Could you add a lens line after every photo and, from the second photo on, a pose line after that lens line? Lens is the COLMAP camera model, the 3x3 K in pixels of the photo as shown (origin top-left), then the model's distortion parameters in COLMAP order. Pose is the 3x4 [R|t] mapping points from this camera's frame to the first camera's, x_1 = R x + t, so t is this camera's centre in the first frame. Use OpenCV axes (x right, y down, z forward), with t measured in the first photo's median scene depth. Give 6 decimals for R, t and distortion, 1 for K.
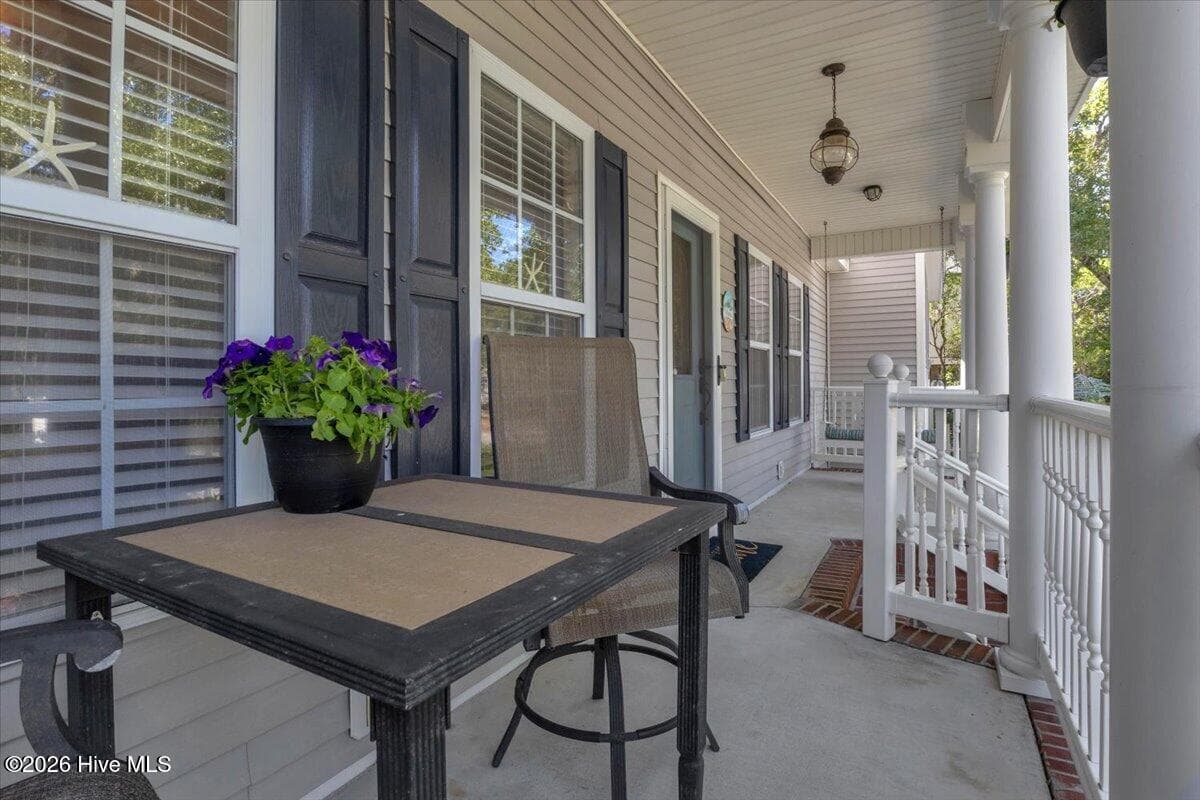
lens RADIAL K [[602.1, 0, 594.1], [0, 602.1, 385.9], [0, 0, 1]] dist [0.000522, -0.000017]
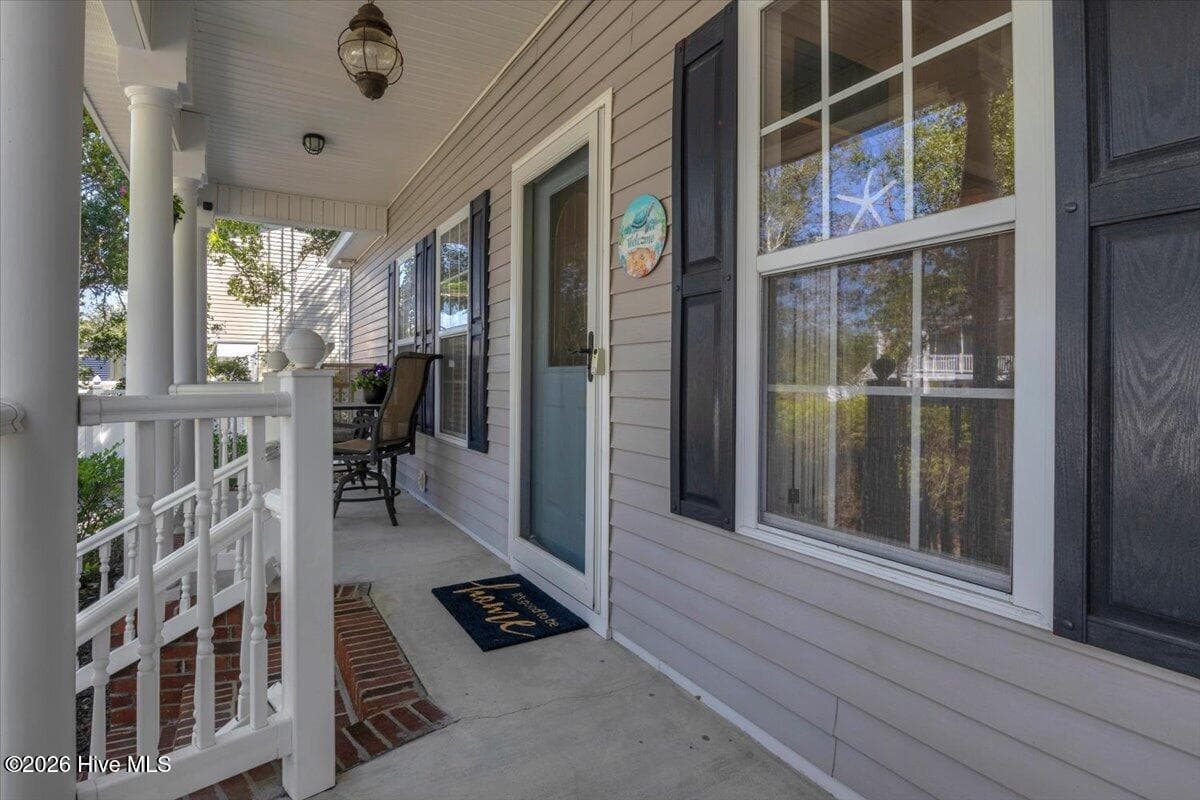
lens RADIAL K [[619.0, 0, 602.3], [0, 619.0, 376.0], [0, 0, 1]] dist [0.002815, 0.000822]
pose [[-0.510017, 0.004725, -0.860151, 0.870099], [0.005387, 0.999983, 0.002299, -0.009688], [0.860147, -0.003461, -0.510034, 1.577004]]
